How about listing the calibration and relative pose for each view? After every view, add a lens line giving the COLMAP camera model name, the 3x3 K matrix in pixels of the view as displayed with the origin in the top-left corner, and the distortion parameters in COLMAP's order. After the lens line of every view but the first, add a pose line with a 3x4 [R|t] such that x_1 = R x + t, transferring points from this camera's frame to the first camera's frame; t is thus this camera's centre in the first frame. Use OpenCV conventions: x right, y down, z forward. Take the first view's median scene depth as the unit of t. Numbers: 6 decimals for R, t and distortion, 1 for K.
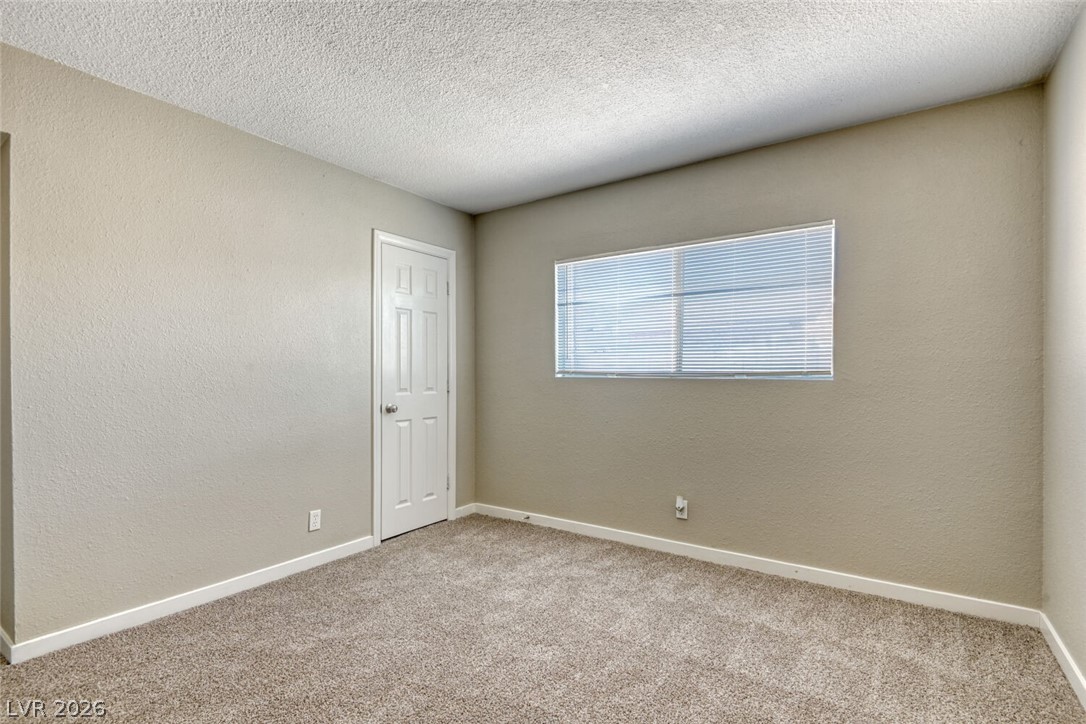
lens RADIAL K [[506.8, 0, 545.0], [0, 506.8, 366.3], [0, 0, 1]] dist [0.026304, -0.019264]
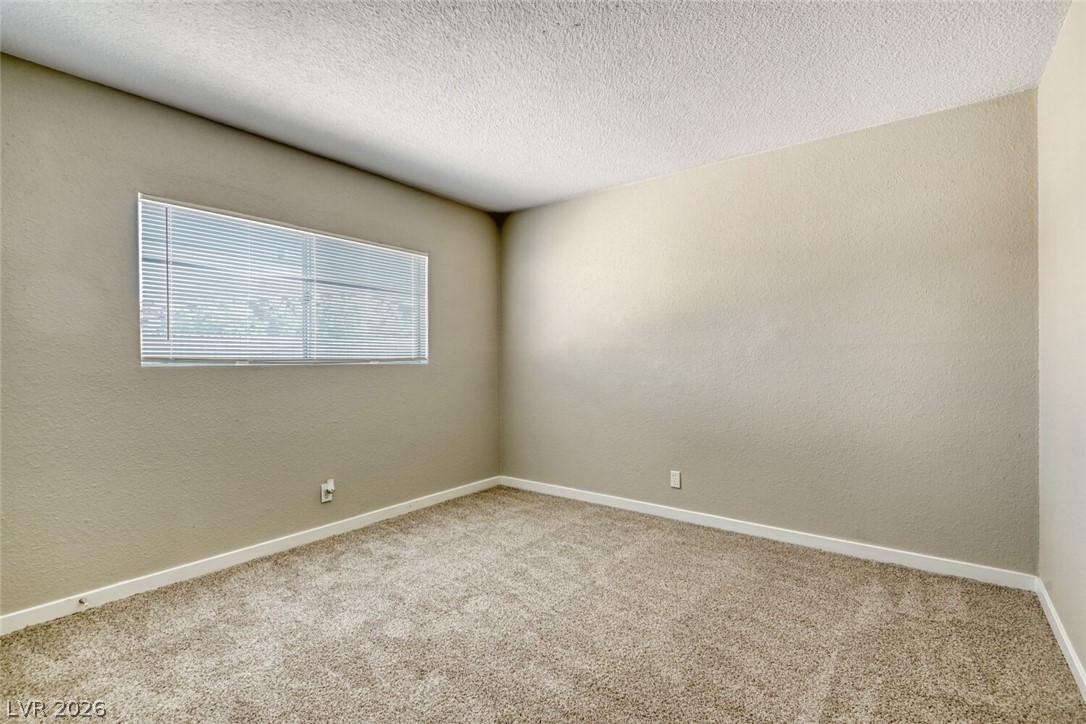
lens RADIAL K [[510.1, 0, 541.8], [0, 510.1, 355.9], [0, 0, 1]] dist [-0.001203, -0.000525]
pose [[0.048192, 0.003139, 0.998833, -0.780113], [-0.010712, 0.999939, -0.002626, 0.004188], [-0.998781, -0.010573, 0.048222, 0.550768]]
